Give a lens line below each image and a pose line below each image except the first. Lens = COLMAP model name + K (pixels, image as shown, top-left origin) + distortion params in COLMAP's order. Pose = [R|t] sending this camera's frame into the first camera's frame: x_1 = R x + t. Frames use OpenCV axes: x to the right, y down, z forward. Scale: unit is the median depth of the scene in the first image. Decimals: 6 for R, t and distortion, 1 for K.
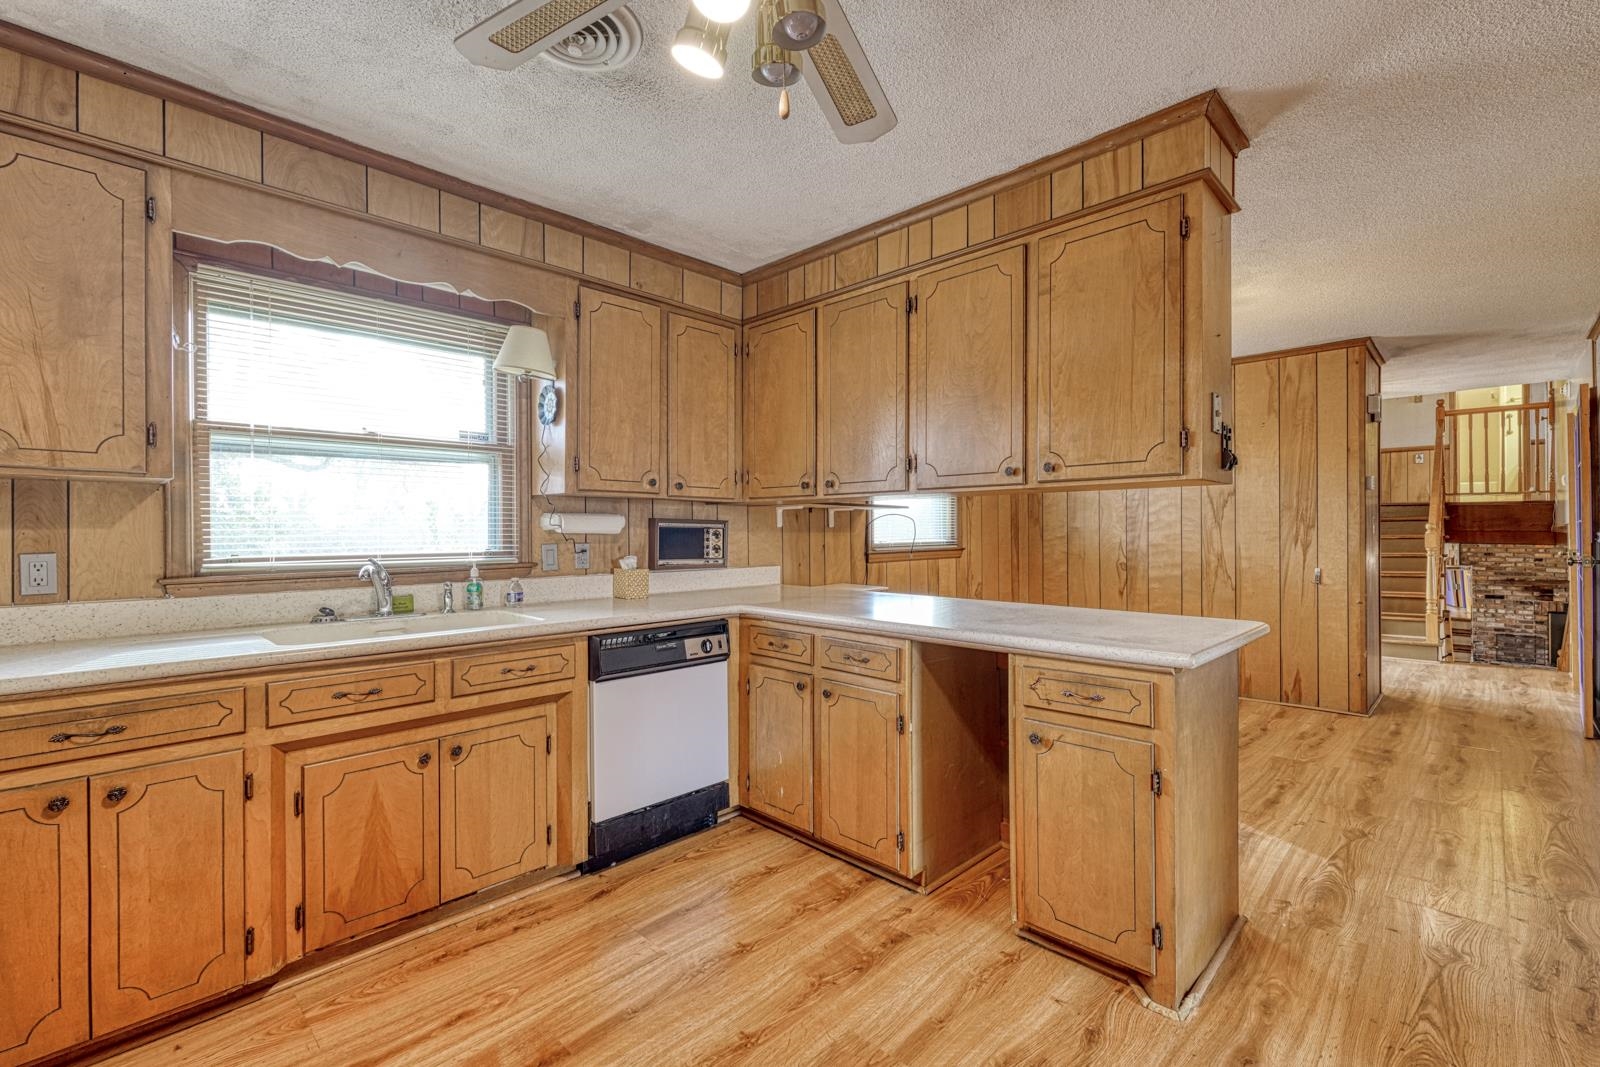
lens RADIAL K [[689.7, 0, 800.0], [0, 689.7, 533.5], [0, 0, 1]] dist [0.000364, -0.000087]
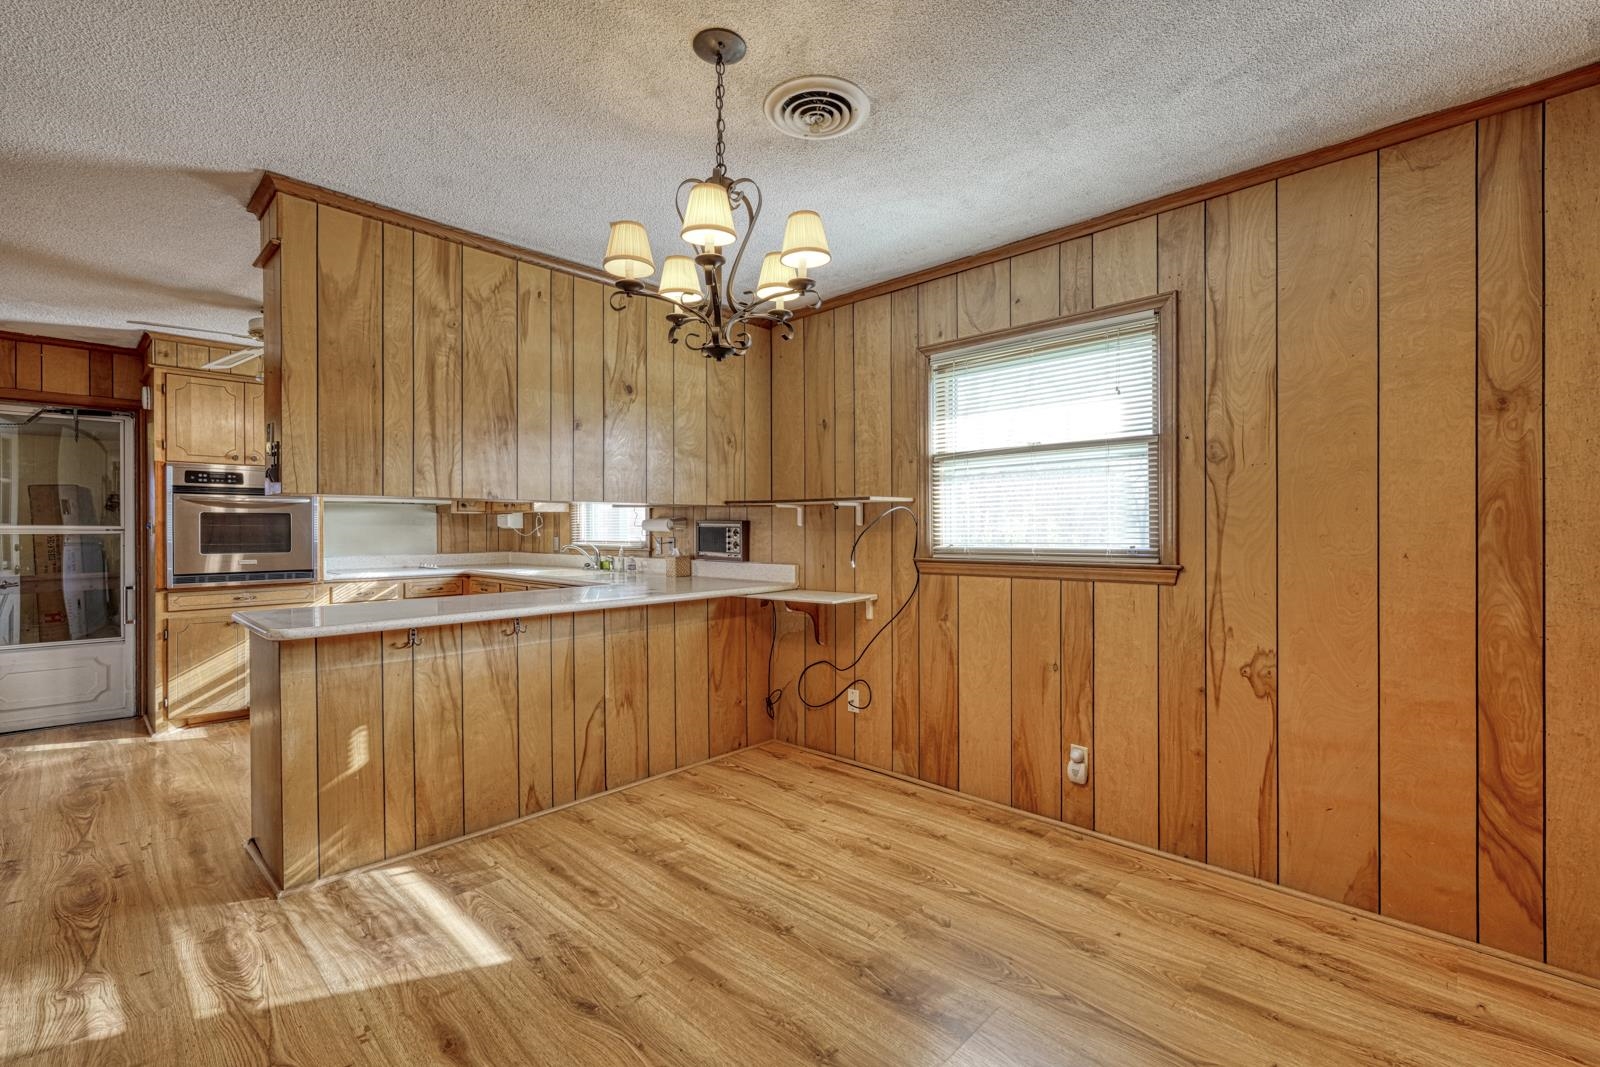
lens RADIAL K [[701.5, 0, 800.0], [0, 701.5, 533.5], [0, 0, 1]] dist [0.002734, 0.000241]
pose [[0.015956, 0.007402, -0.999845, 0.989422], [-0.003033, 0.999968, 0.007355, -0.005573], [0.999868, 0.002915, 0.015978, 1.016940]]
